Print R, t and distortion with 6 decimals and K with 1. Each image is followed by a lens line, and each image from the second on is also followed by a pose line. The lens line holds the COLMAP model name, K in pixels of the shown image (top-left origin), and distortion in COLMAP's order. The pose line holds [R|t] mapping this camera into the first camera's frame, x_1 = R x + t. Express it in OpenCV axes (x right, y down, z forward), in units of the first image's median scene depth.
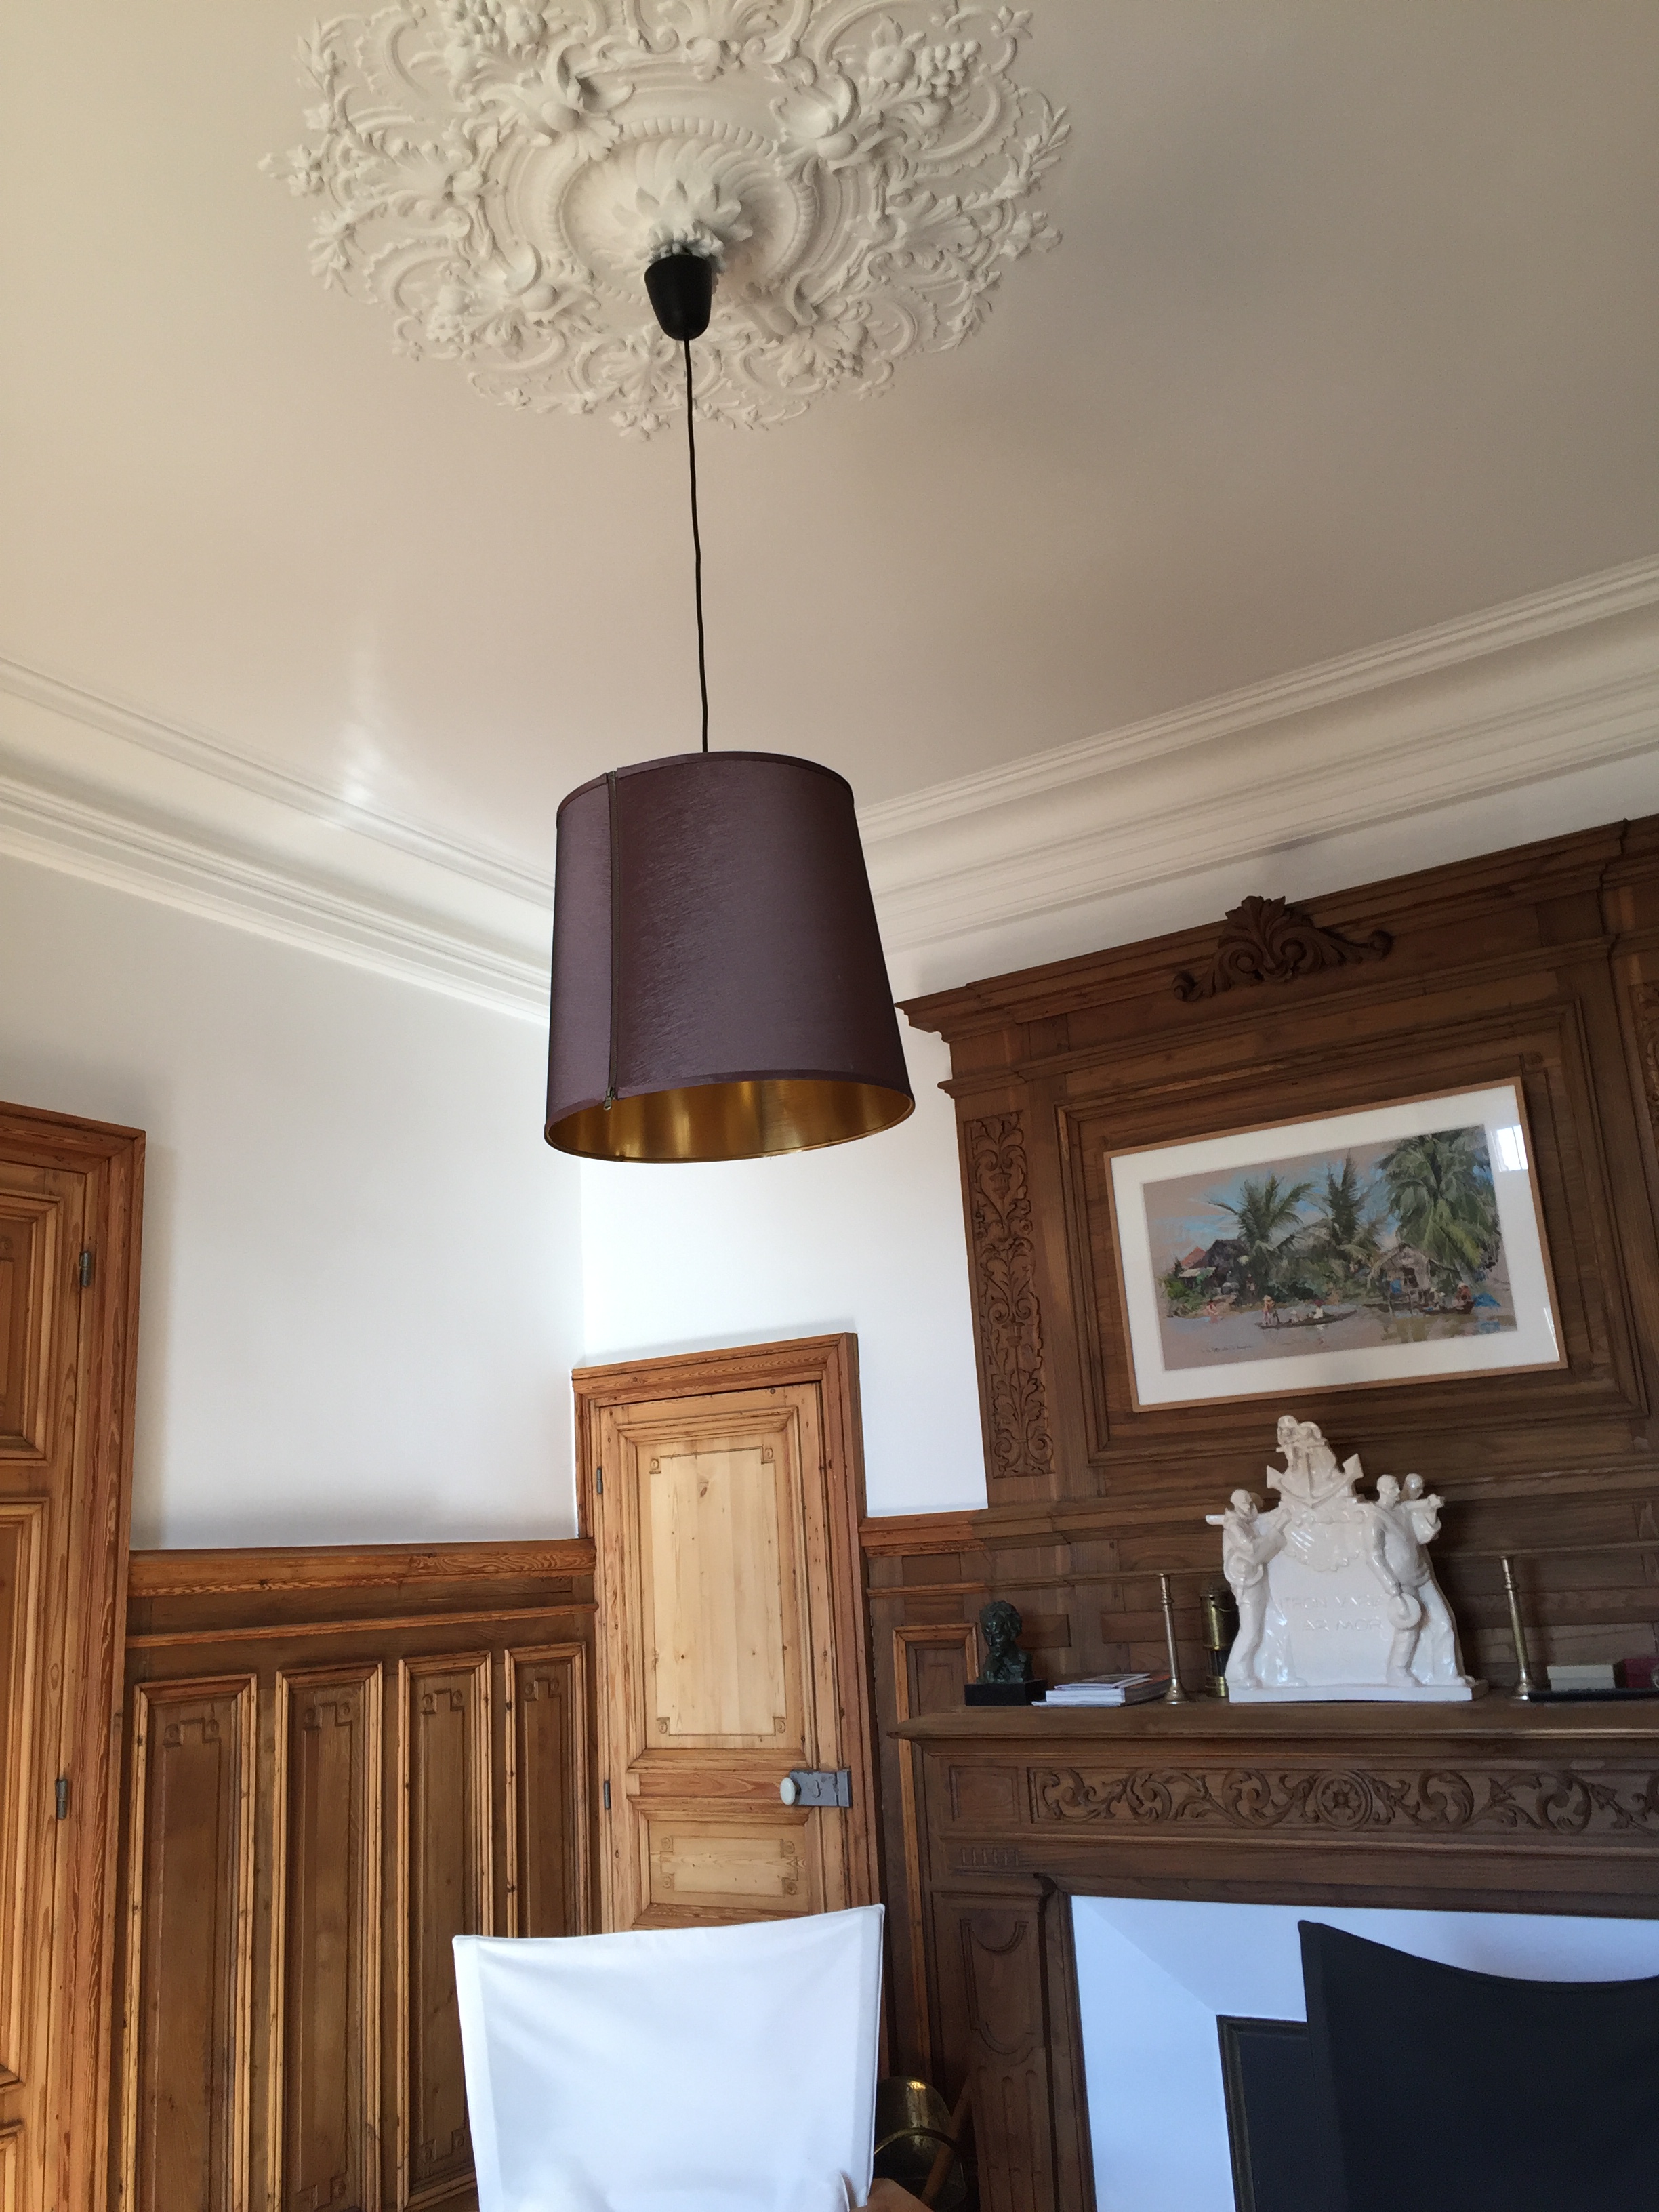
lens RADIAL K [[1869.1, 0, 829.5], [0, 1869.1, 1106.0], [0, 0, 1]] dist [0.075830, -0.098427]
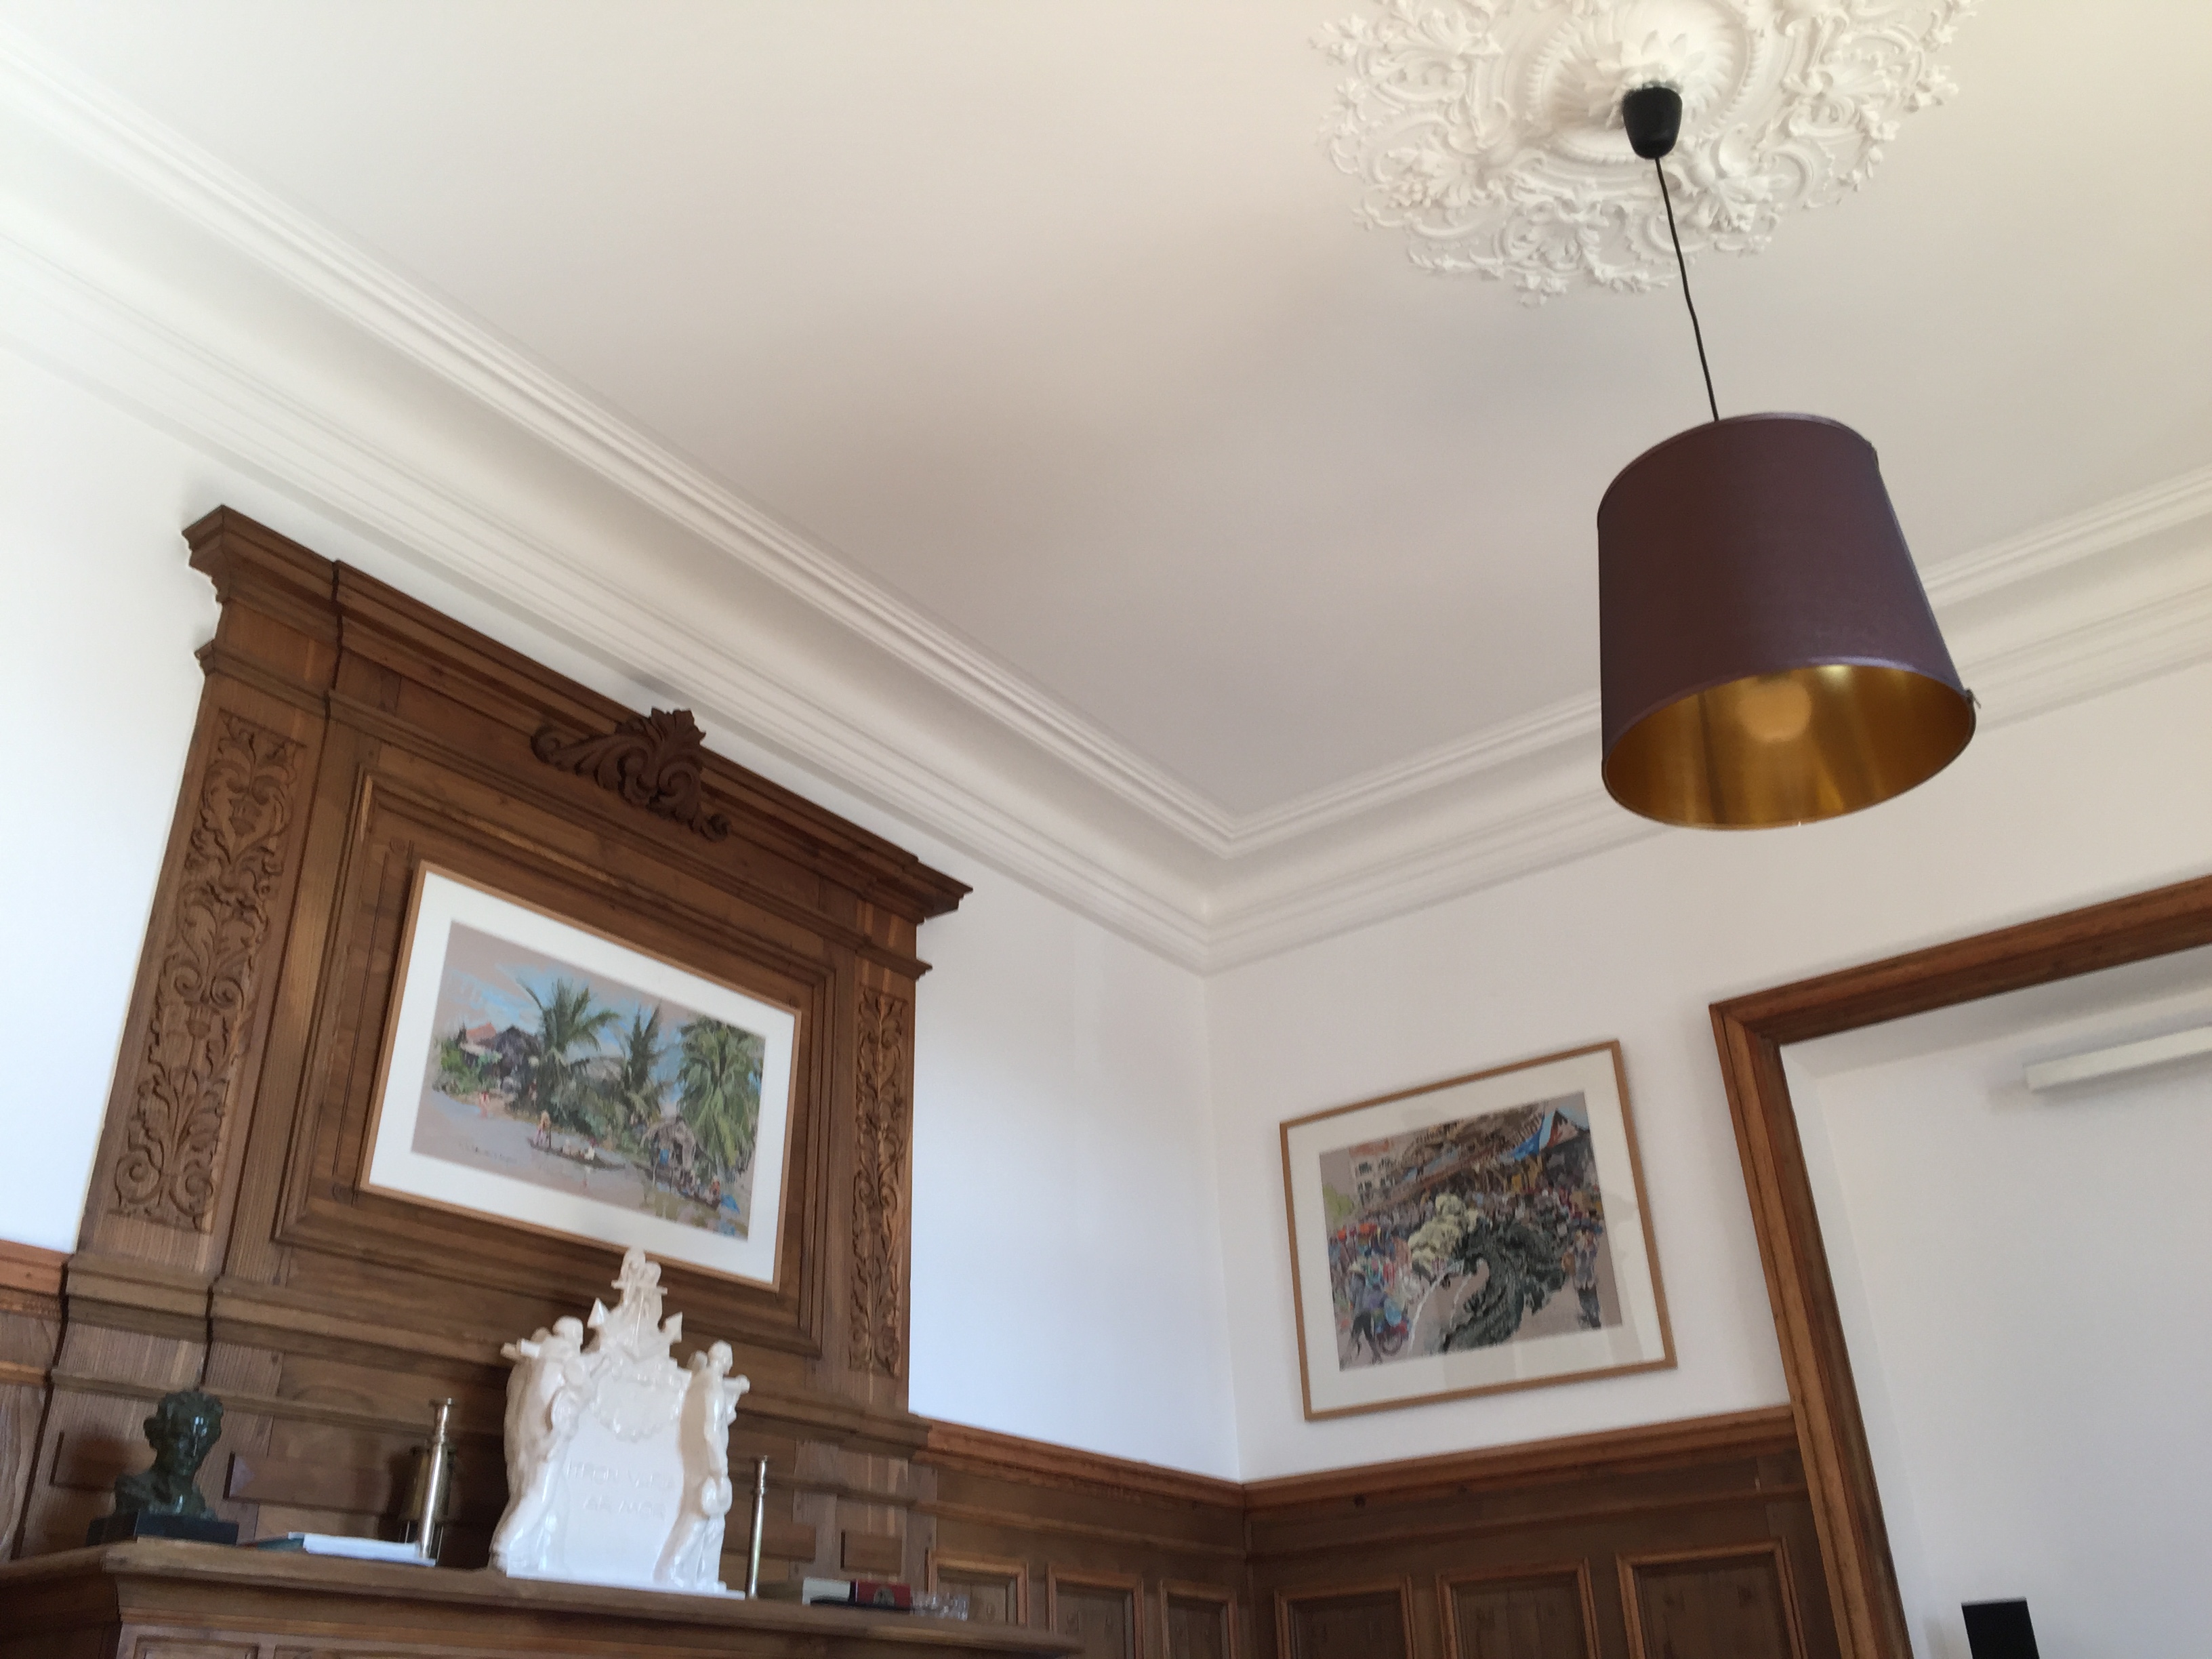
lens RADIAL K [[1869.1, 0, 1103.5], [0, 1869.1, 841.1], [0, 0, 1]] dist [0.075830, -0.098427]
pose [[0.090952, 0.517414, 0.850888, -0.529237], [-0.223173, 0.843288, -0.488937, 0.361214], [-0.970526, -0.145426, 0.192172, 0.632018]]
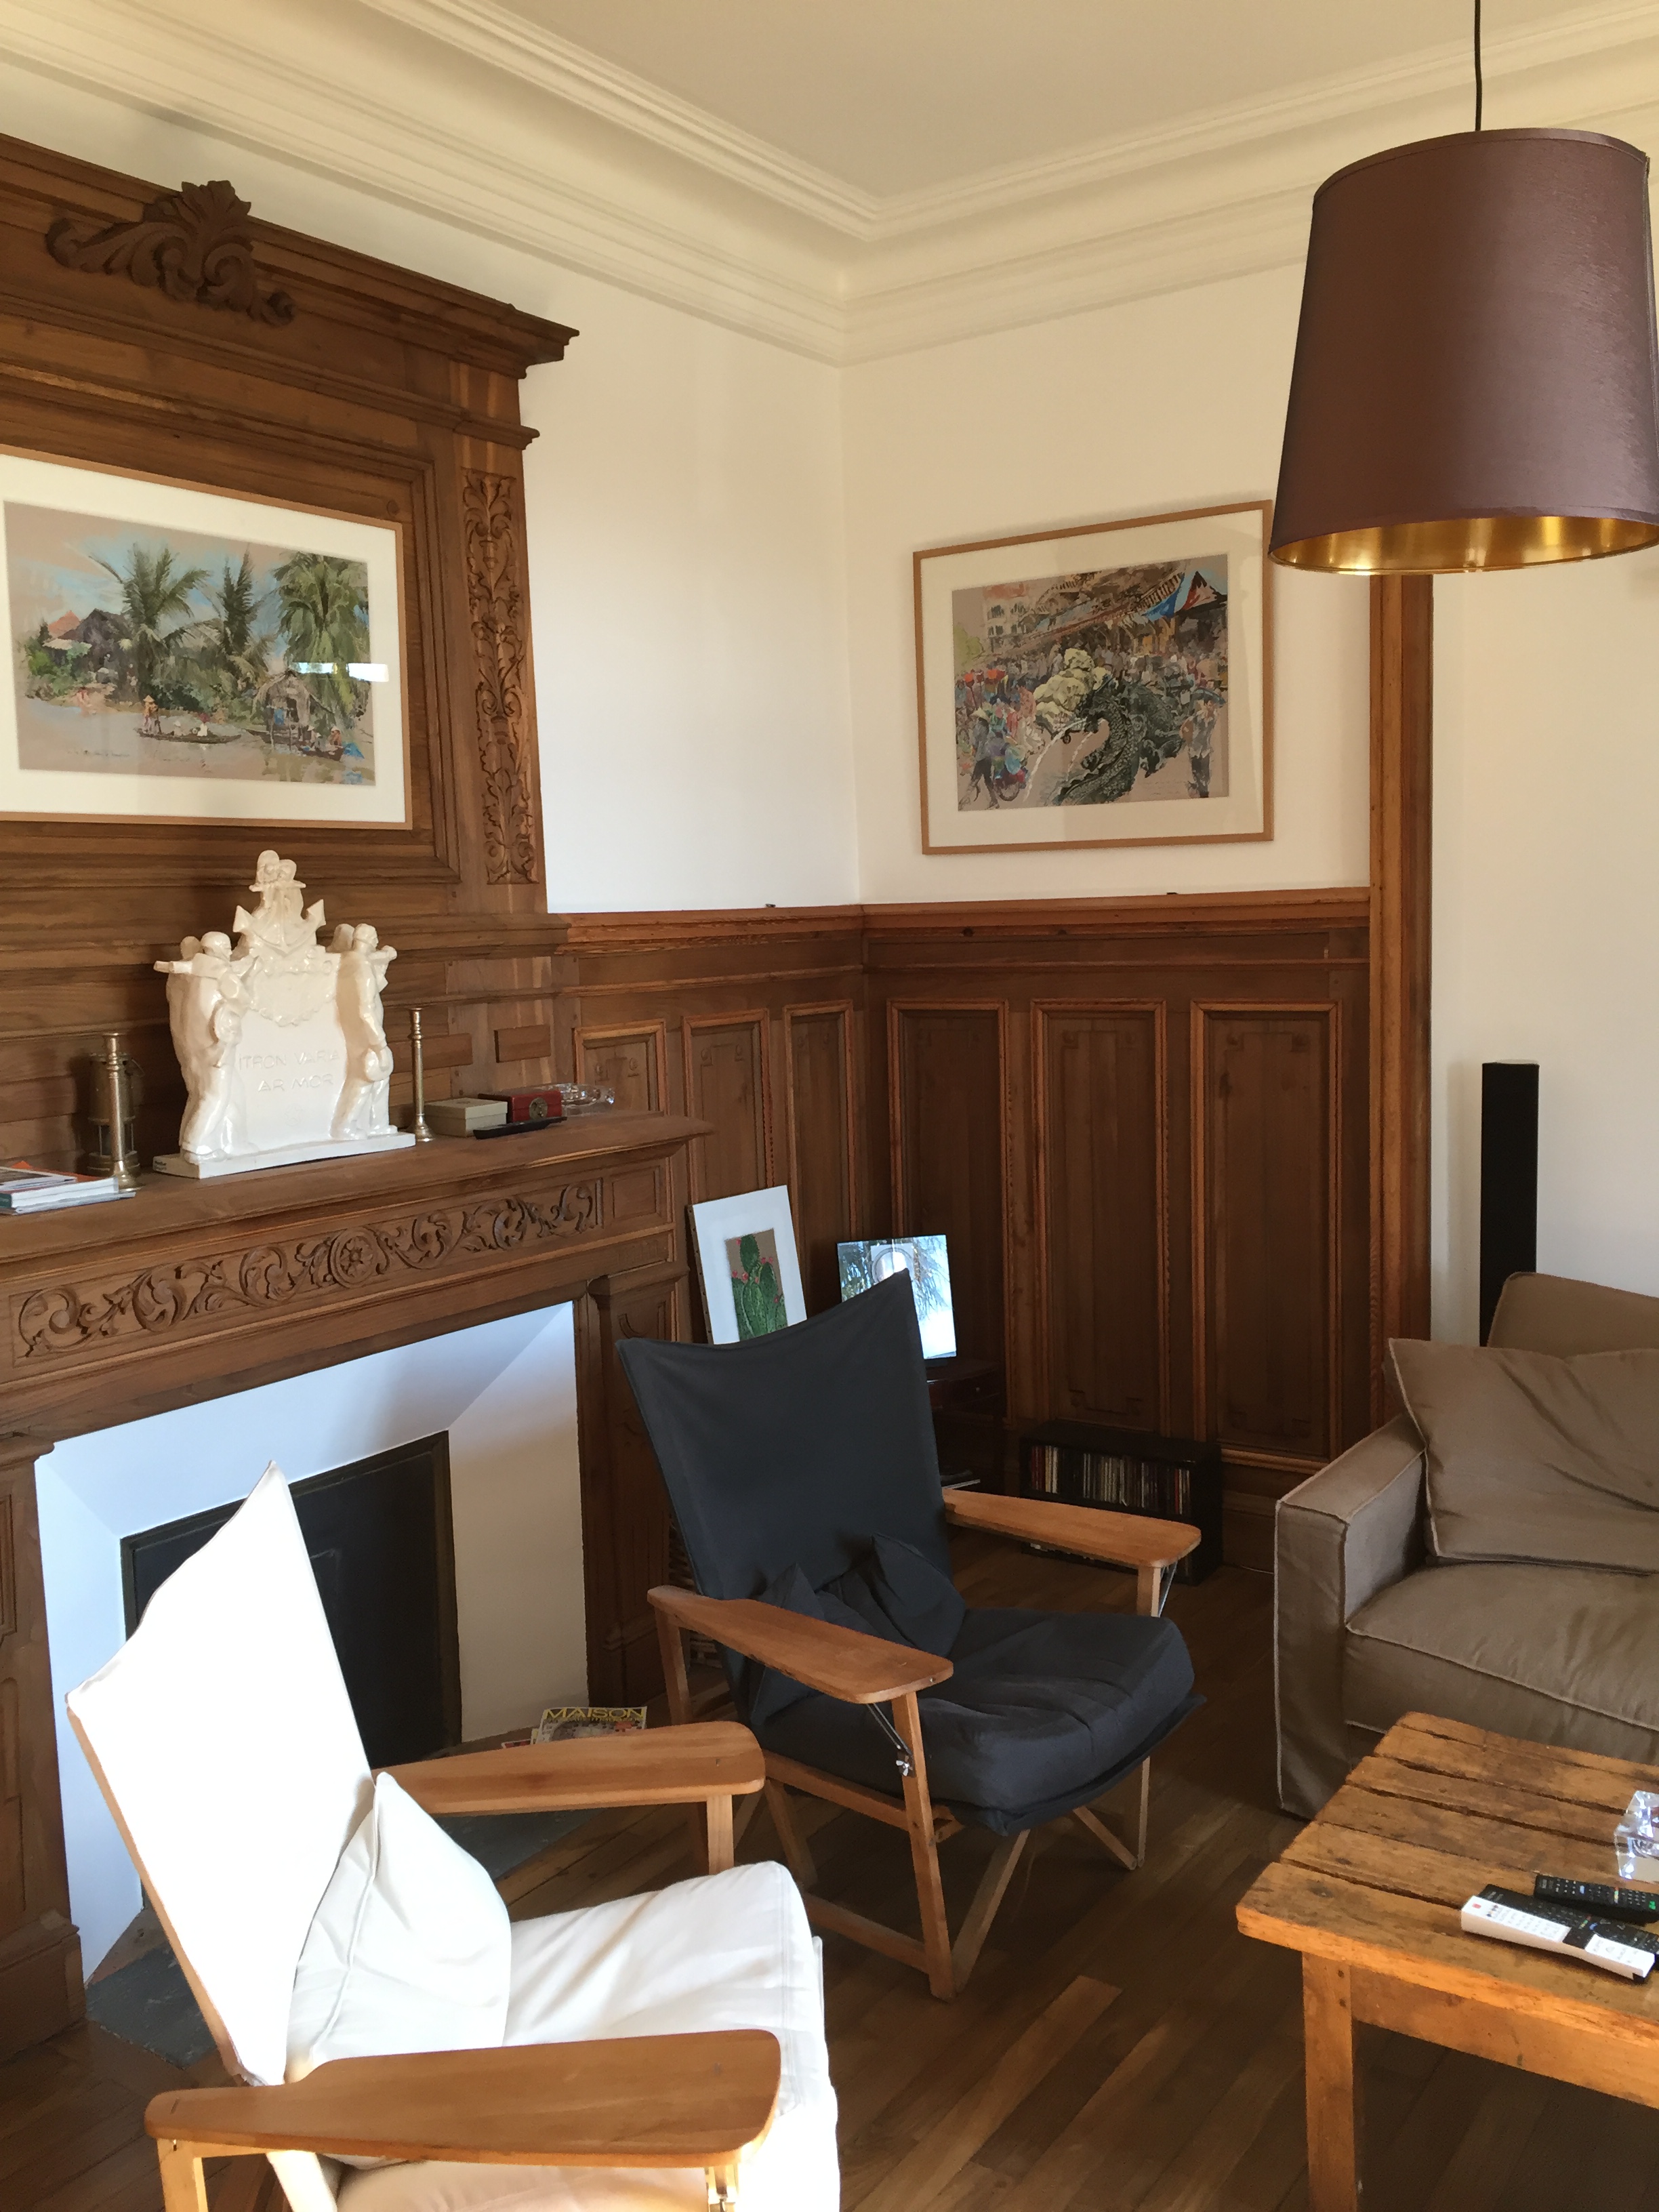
lens RADIAL K [[1869.1, 0, 829.5], [0, 1869.1, 1106.0], [0, 0, 1]] dist [0.075830, -0.098427]
pose [[0.041527, -0.046974, 0.998033, -0.581318], [-0.219038, 0.974167, 0.054965, 0.167423], [-0.974832, -0.220890, 0.030165, 0.669667]]
